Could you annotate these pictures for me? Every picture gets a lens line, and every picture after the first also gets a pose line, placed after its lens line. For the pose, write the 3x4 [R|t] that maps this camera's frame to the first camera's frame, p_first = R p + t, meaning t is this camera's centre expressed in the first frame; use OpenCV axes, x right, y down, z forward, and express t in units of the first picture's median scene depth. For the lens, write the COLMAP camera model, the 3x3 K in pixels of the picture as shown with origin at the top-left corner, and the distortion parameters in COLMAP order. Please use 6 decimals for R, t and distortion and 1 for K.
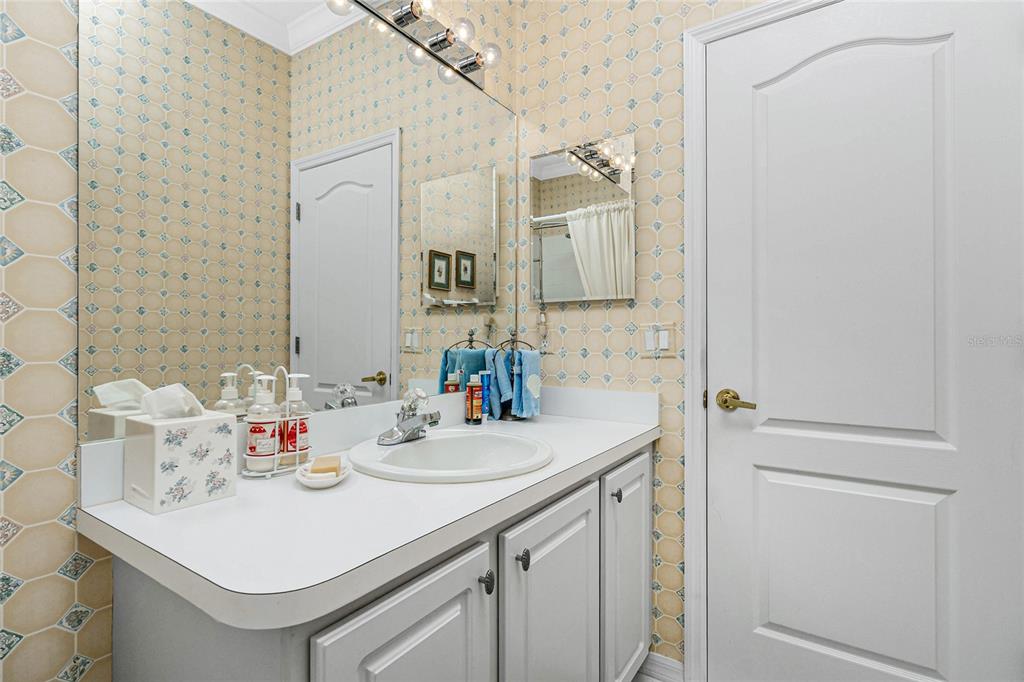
lens RADIAL K [[485.8, 0, 513.0], [0, 485.8, 342.8], [0, 0, 1]] dist [0.003035, 0.001574]
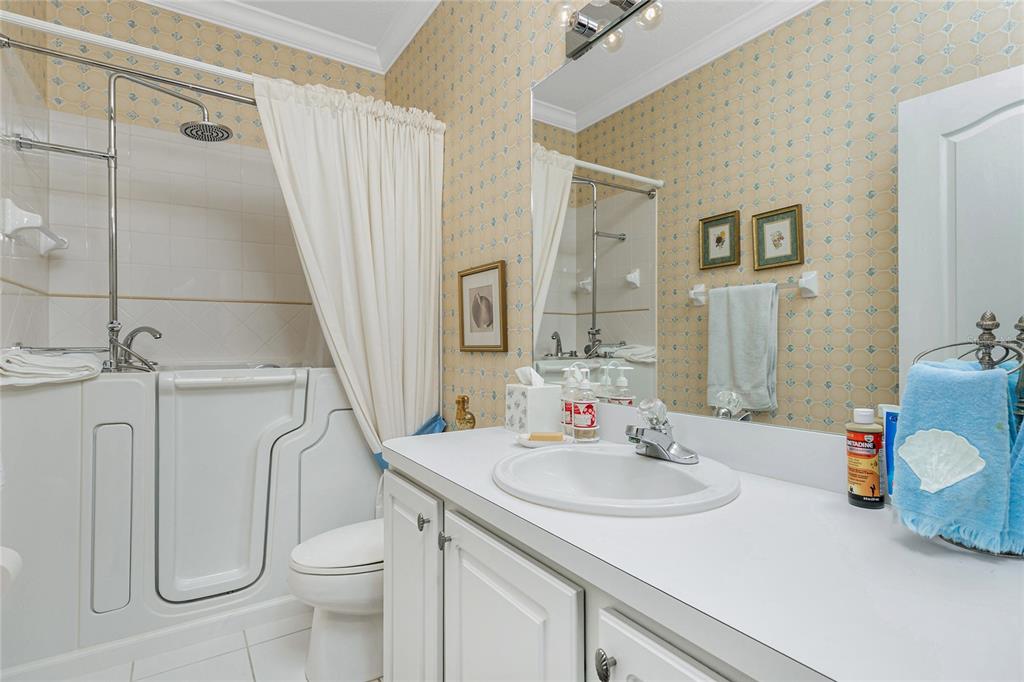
lens RADIAL K [[485.8, 0, 510.5], [0, 485.8, 337.7], [0, 0, 1]] dist [0.003035, 0.001574]
pose [[-0.372965, -0.003665, -0.927838, 0.648512], [0.006317, 0.999959, -0.006488, -0.011881], [0.927824, -0.008281, -0.372926, 0.981404]]
